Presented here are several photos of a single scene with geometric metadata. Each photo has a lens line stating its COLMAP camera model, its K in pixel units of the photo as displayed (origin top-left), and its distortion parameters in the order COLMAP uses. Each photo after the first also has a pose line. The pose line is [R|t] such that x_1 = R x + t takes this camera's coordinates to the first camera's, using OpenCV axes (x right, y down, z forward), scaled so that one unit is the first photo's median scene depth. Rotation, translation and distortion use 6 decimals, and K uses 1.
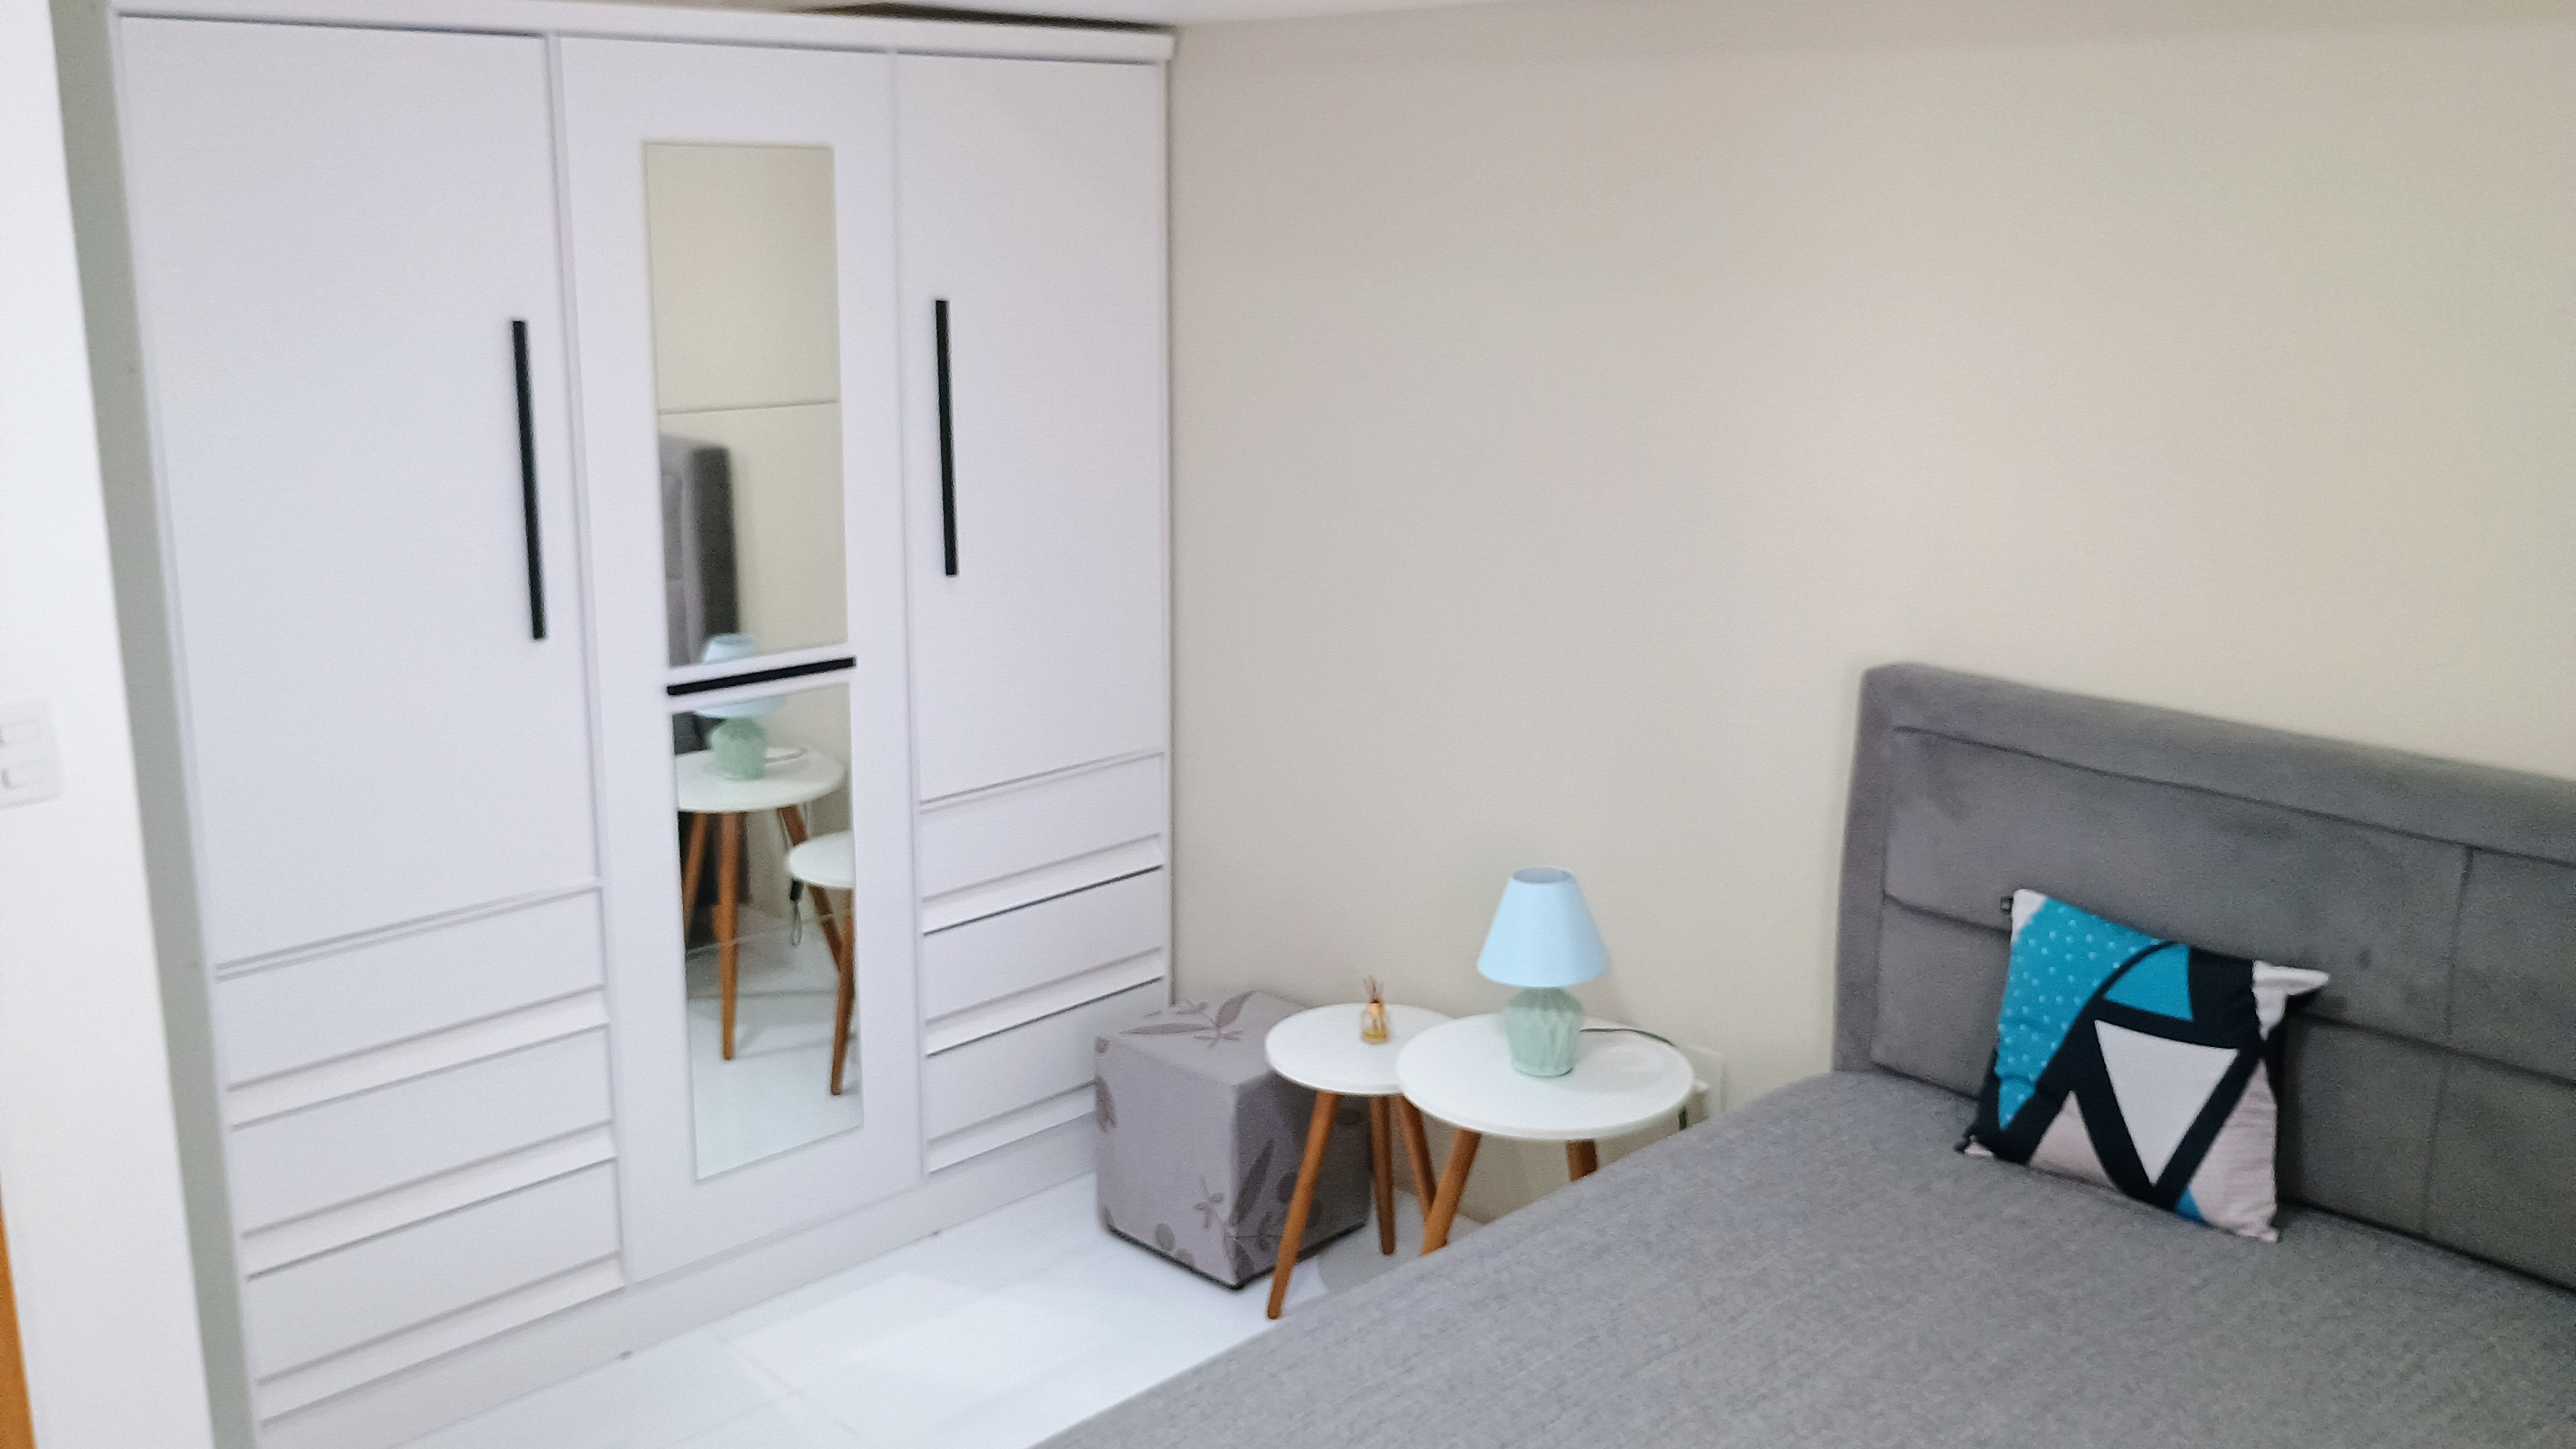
lens RADIAL K [[2253.7, 0, 1288.0], [0, 2253.7, 724.5], [0, 0, 1]] dist [0.004990, 0.002947]
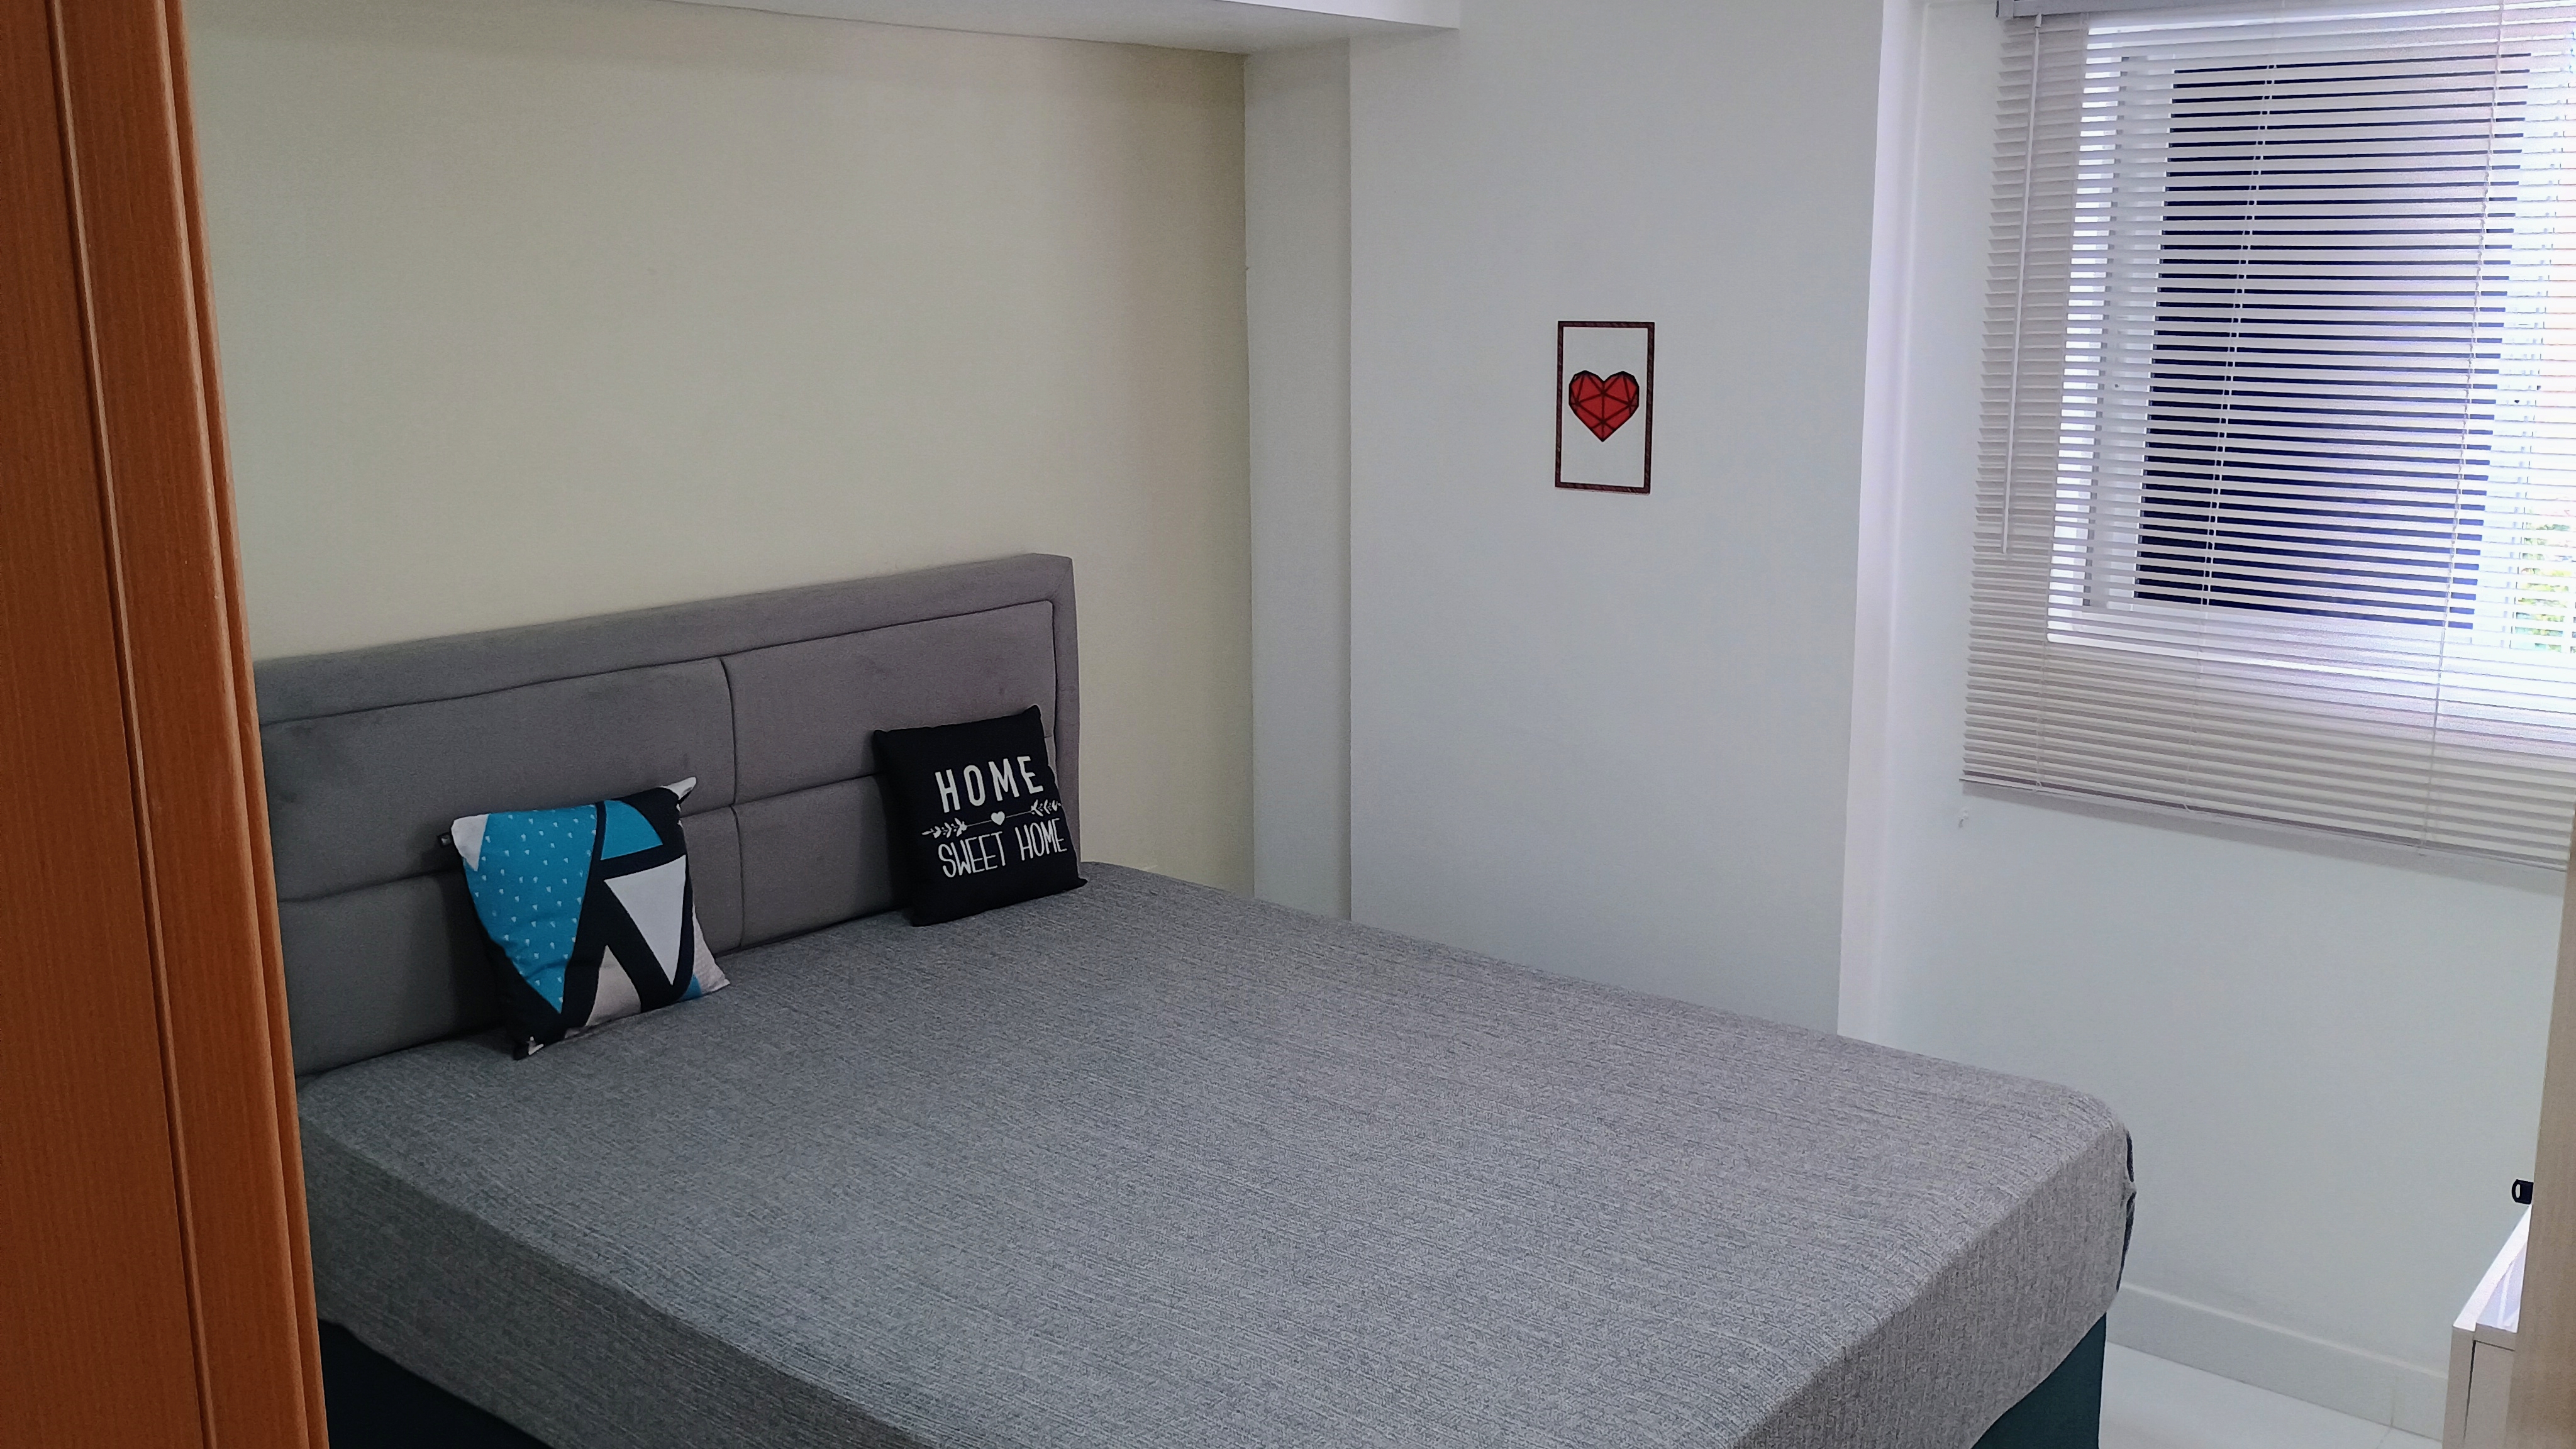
lens RADIAL K [[2253.7, 0, 1288.0], [0, 2253.7, 724.5], [0, 0, 1]] dist [0.004990, 0.002947]
pose [[-0.099960, -0.210068, 0.972563, -0.817688], [0.248576, 0.941192, 0.228840, -0.127982], [-0.963441, 0.264631, -0.041864, 0.692146]]
